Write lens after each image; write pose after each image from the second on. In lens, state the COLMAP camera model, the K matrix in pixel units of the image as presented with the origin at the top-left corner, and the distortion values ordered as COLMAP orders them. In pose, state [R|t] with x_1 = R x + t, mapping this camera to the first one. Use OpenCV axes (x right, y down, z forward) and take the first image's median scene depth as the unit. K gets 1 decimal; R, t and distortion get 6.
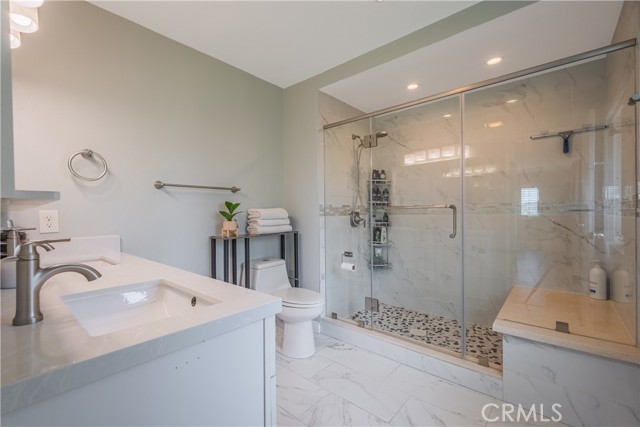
lens RADIAL K [[272.5, 0, 317.1], [0, 272.5, 213.1], [0, 0, 1]] dist [0.001125, 0.000055]
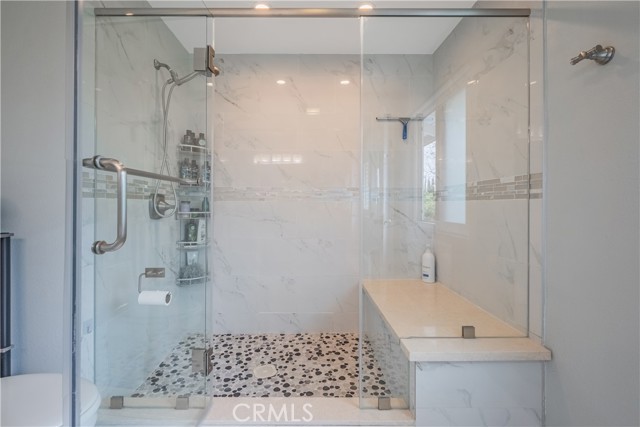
lens RADIAL K [[279.4, 0, 310.4], [0, 279.4, 204.7], [0, 0, 1]] dist [0.000243, 0.000032]
pose [[0.745744, 0.012608, 0.666113, -0.015244], [-0.008803, 0.999920, -0.009070, 0.023765], [-0.666174, 0.000900, 0.745795, 0.378373]]
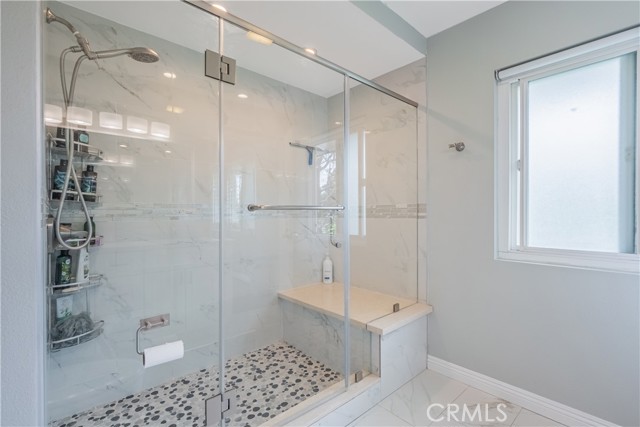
lens RADIAL K [[292.6, 0, 327.4], [0, 292.6, 214.1], [0, 0, 1]] dist [0.000747, -0.000221]
pose [[0.098896, 0.007170, 0.995072, -0.256638], [0.004802, 0.999959, -0.007683, -0.001117], [-0.995086, 0.005538, 0.098857, 0.649358]]
